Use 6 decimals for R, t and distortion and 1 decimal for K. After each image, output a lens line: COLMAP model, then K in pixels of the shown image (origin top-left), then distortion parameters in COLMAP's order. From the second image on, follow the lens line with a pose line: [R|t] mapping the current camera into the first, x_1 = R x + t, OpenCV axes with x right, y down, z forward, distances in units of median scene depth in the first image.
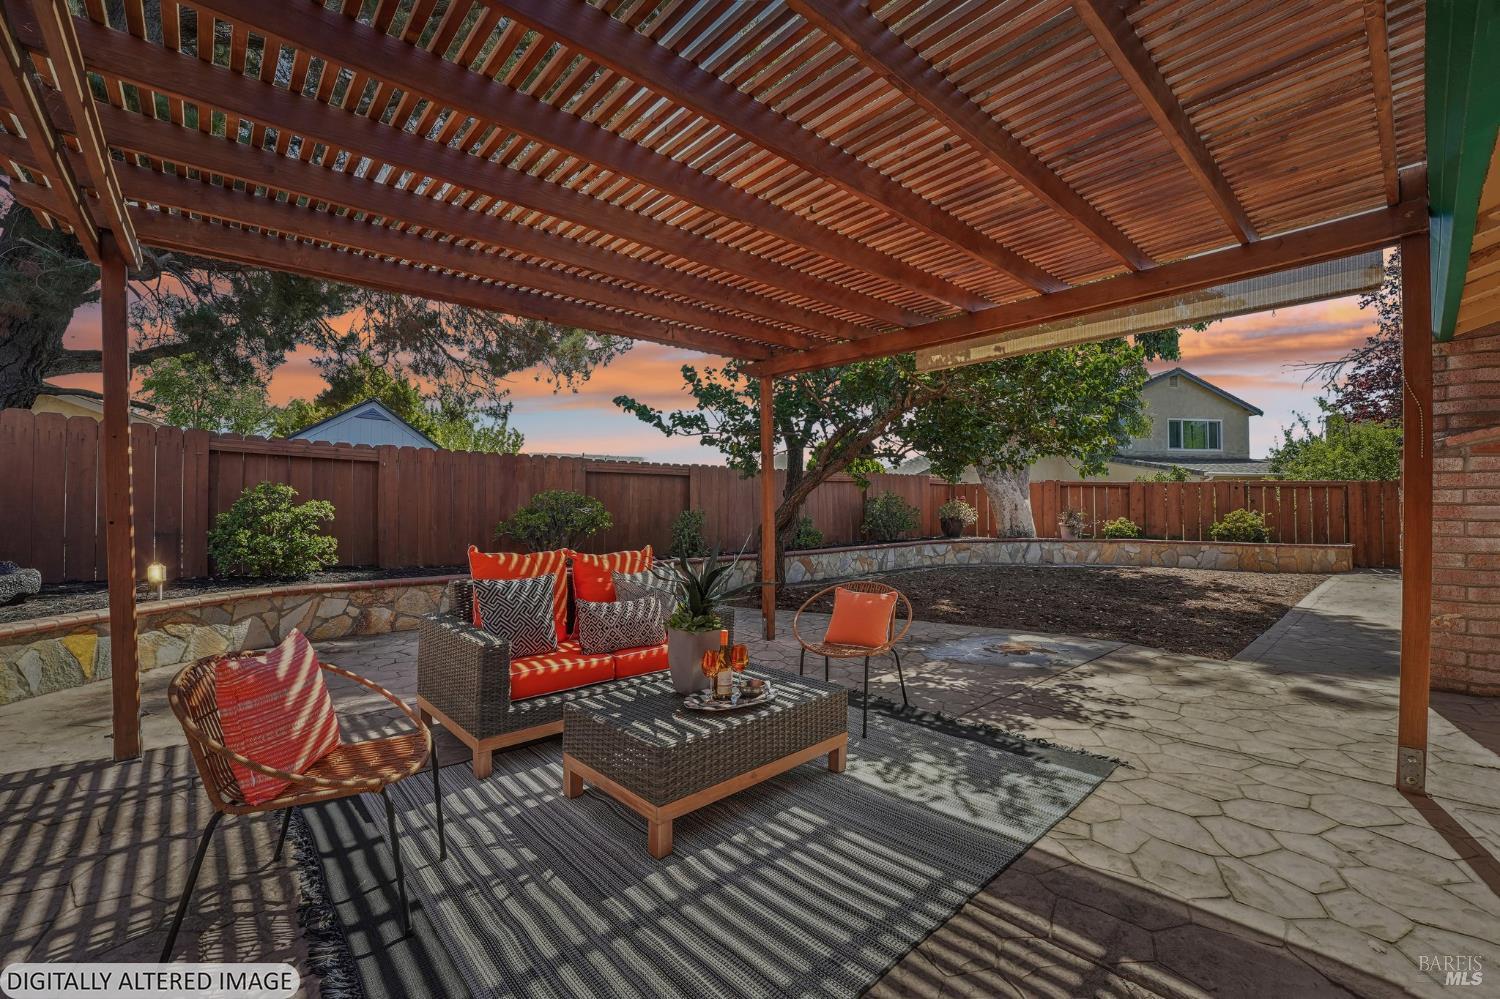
lens RADIAL K [[606.7, 0, 751.3], [0, 606.7, 499.2], [0, 0, 1]] dist [-0.020736, 0.000376]
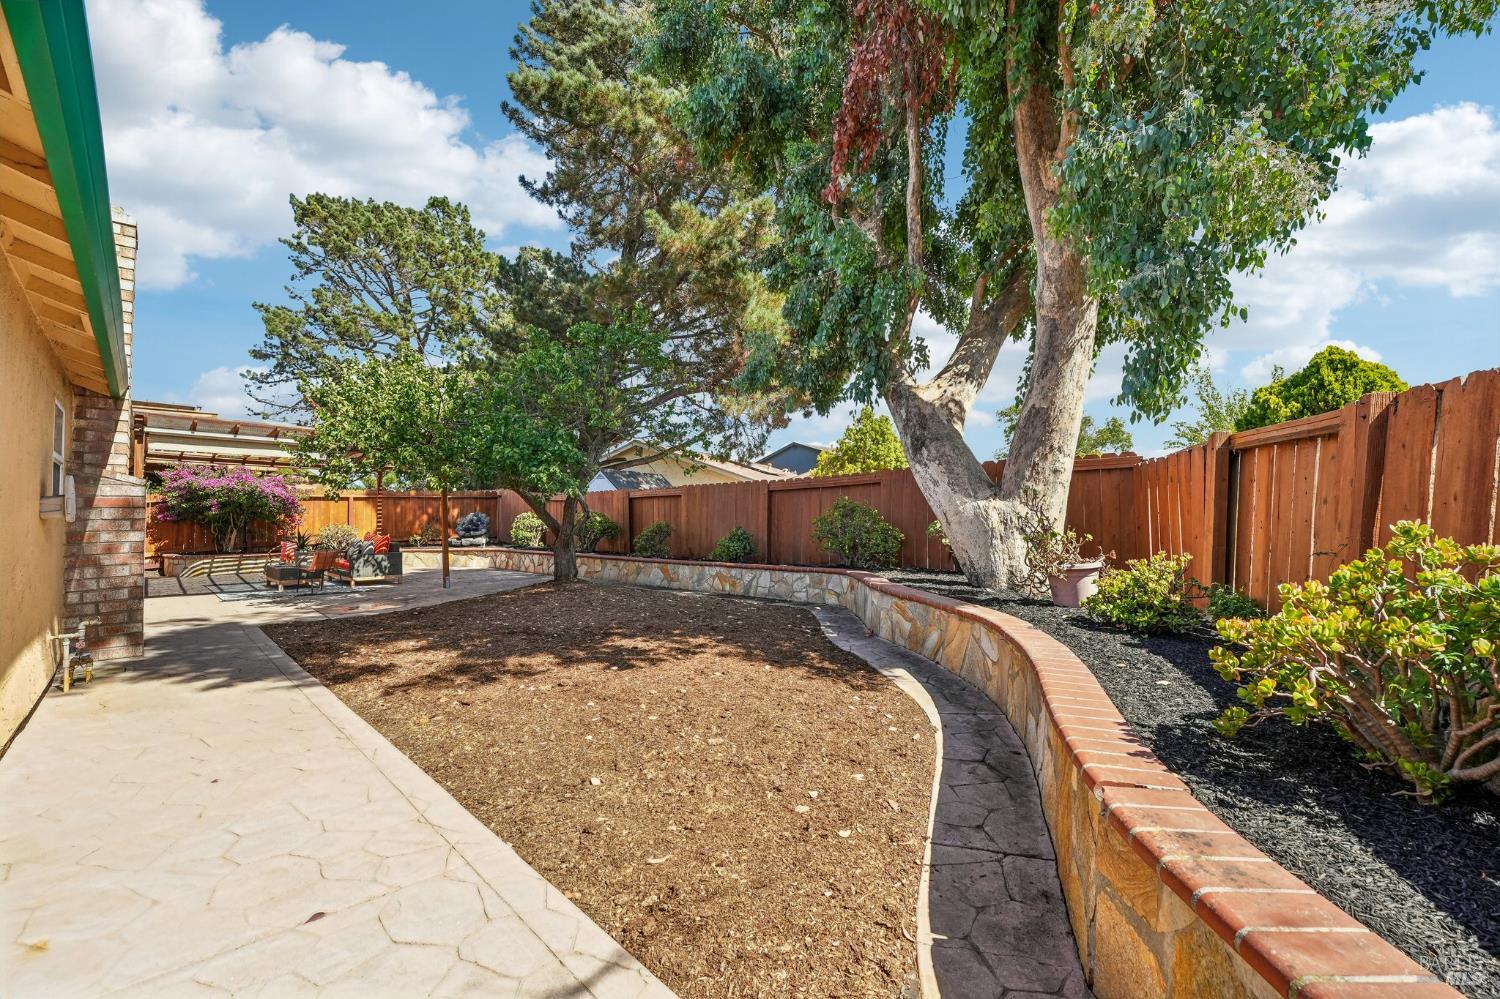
lens RADIAL K [[606.7, 0, 735.7], [0, 606.7, 510.8], [0, 0, 1]] dist [-0.020736, 0.000376]
pose [[0.058420, -0.014443, -0.998188, 0.949304], [0.017901, 0.999750, -0.013418, 0.011672], [0.998132, -0.017085, 0.058664, 0.848803]]
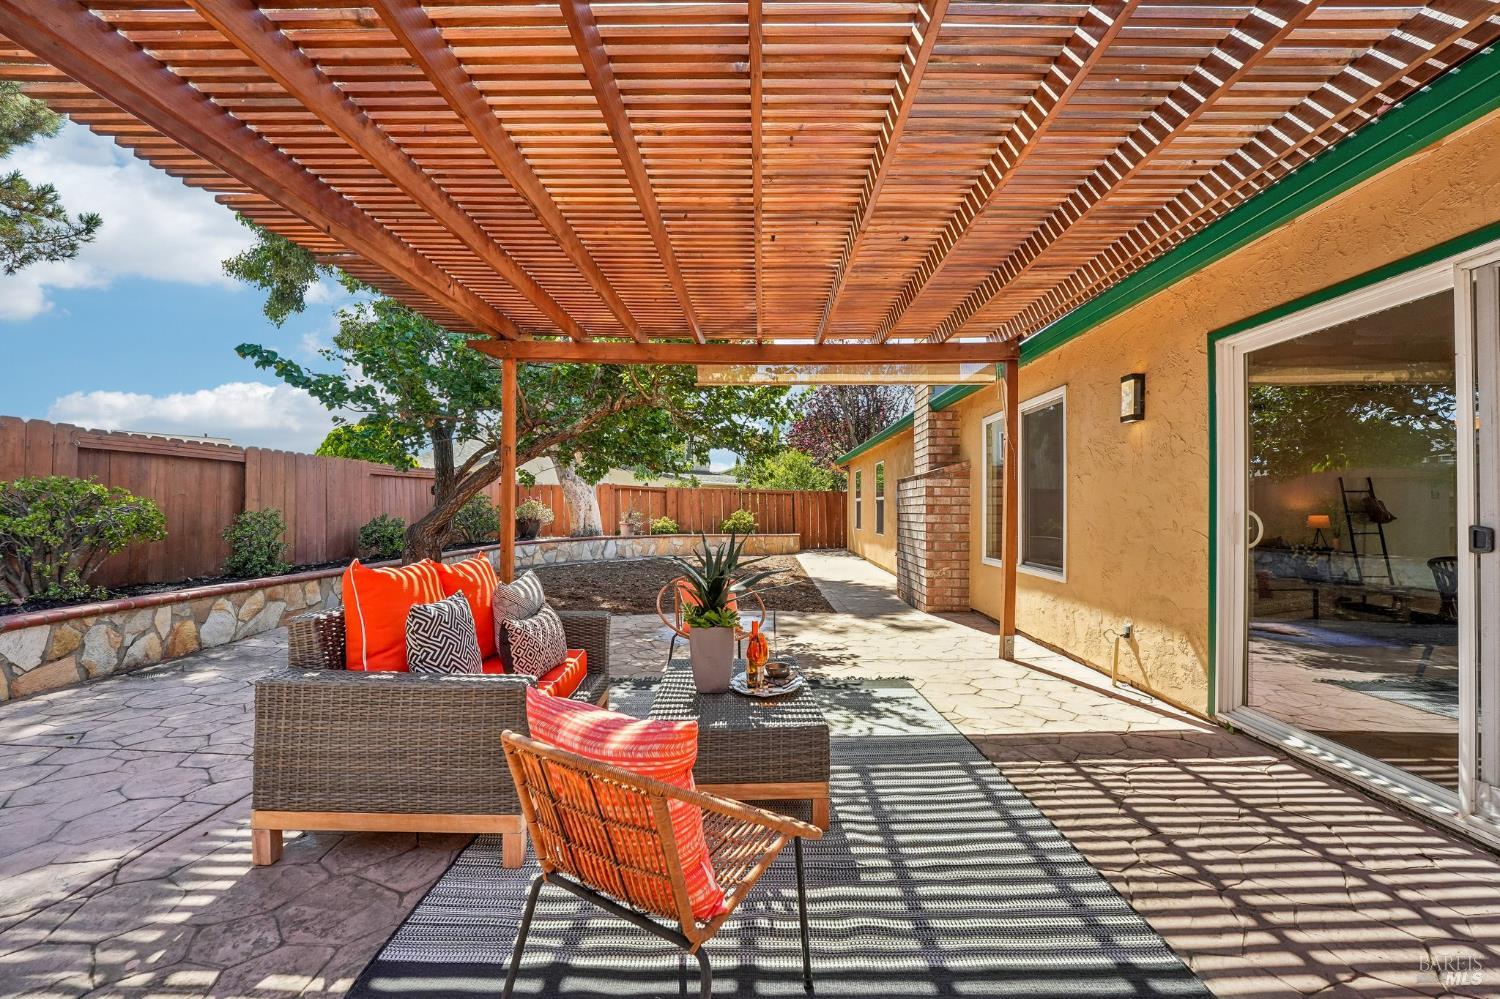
lens RADIAL K [[606.7, 0, 747.3], [0, 606.7, 503.3], [0, 0, 1]] dist [-0.020736, 0.000376]
pose [[0.679850, 0.007591, 0.733312, -0.171568], [-0.010889, 0.999941, -0.000256, 0.002540], [-0.733270, -0.007811, 0.679892, 0.064795]]
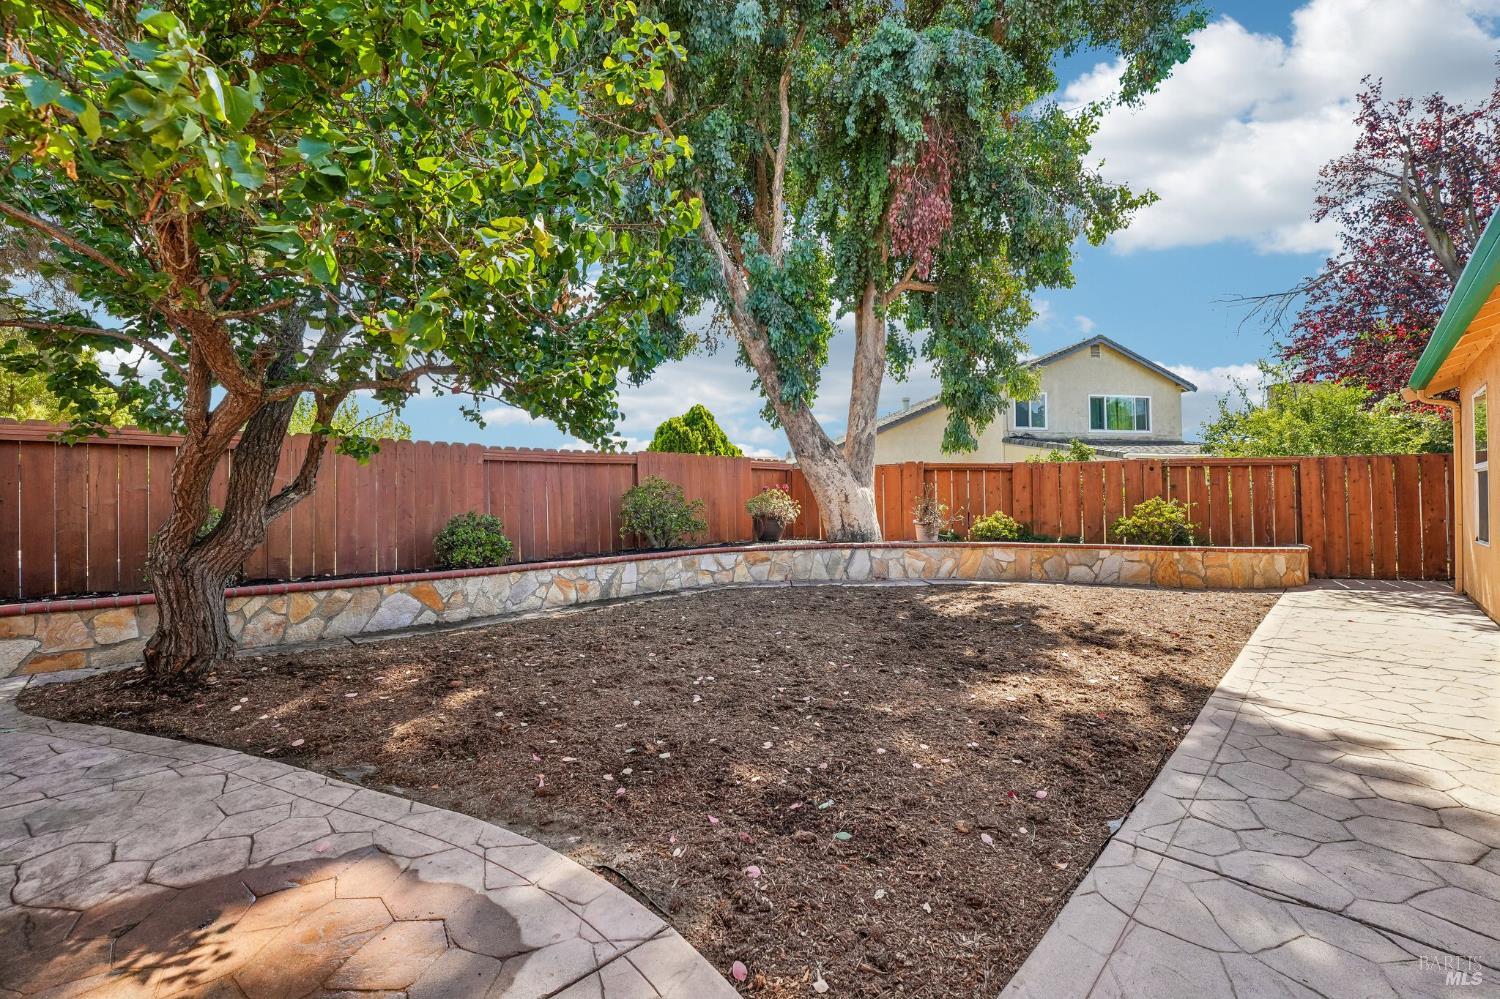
lens RADIAL K [[606.7, 0, 742.2], [0, 606.7, 498.7], [0, 0, 1]] dist [-0.020736, 0.000376]
pose [[0.998747, -0.010334, 0.048969, 0.297120], [0.010160, 0.999941, 0.003815, 0.010207], [-0.049005, -0.003313, 0.998793, 0.316253]]
